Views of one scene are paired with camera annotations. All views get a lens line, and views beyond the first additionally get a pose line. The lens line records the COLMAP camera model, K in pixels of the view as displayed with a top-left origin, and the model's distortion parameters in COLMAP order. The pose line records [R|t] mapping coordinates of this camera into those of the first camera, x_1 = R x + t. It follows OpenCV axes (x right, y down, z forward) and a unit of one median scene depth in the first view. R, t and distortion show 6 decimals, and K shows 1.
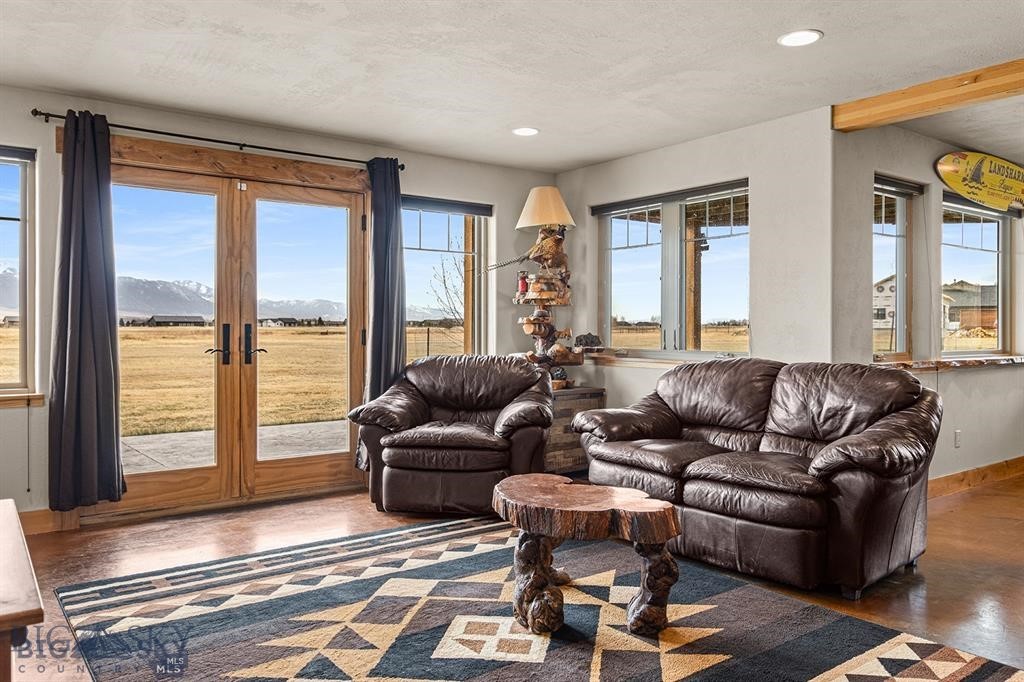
lens RADIAL K [[758.2, 0, 508.6], [0, 758.2, 333.8], [0, 0, 1]] dist [-0.002241, -0.000842]
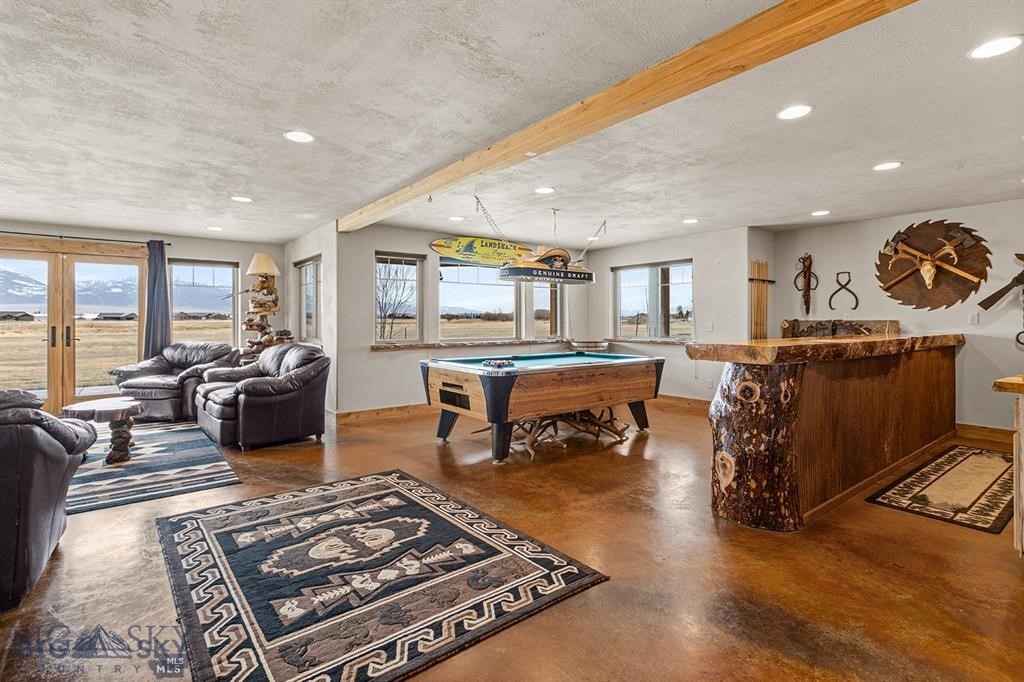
lens RADIAL K [[508.4, 0, 520.5], [0, 508.4, 321.7], [0, 0, 1]] dist [0.006233, 0.001110]
pose [[0.999745, -0.002428, 0.022470, 0.811047], [0.002482, 0.999994, -0.002410, -0.018829], [-0.022464, 0.002465, 0.999745, -0.360282]]
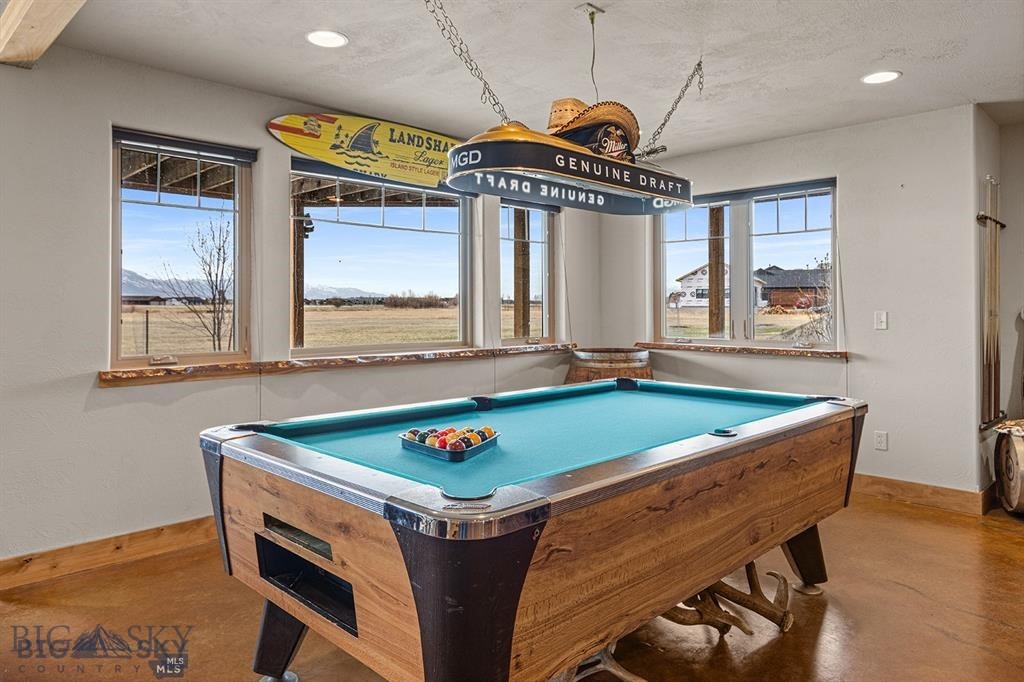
lens RADIAL K [[676.3, 0, 511.4], [0, 676.3, 305.7], [0, 0, 1]] dist [-0.003728, 0.004001]
pose [[0.991291, -0.001143, 0.131683, 0.770181], [0.002059, 0.999975, -0.006824, -0.020625], [-0.131671, 0.007036, 0.991268, 0.240328]]
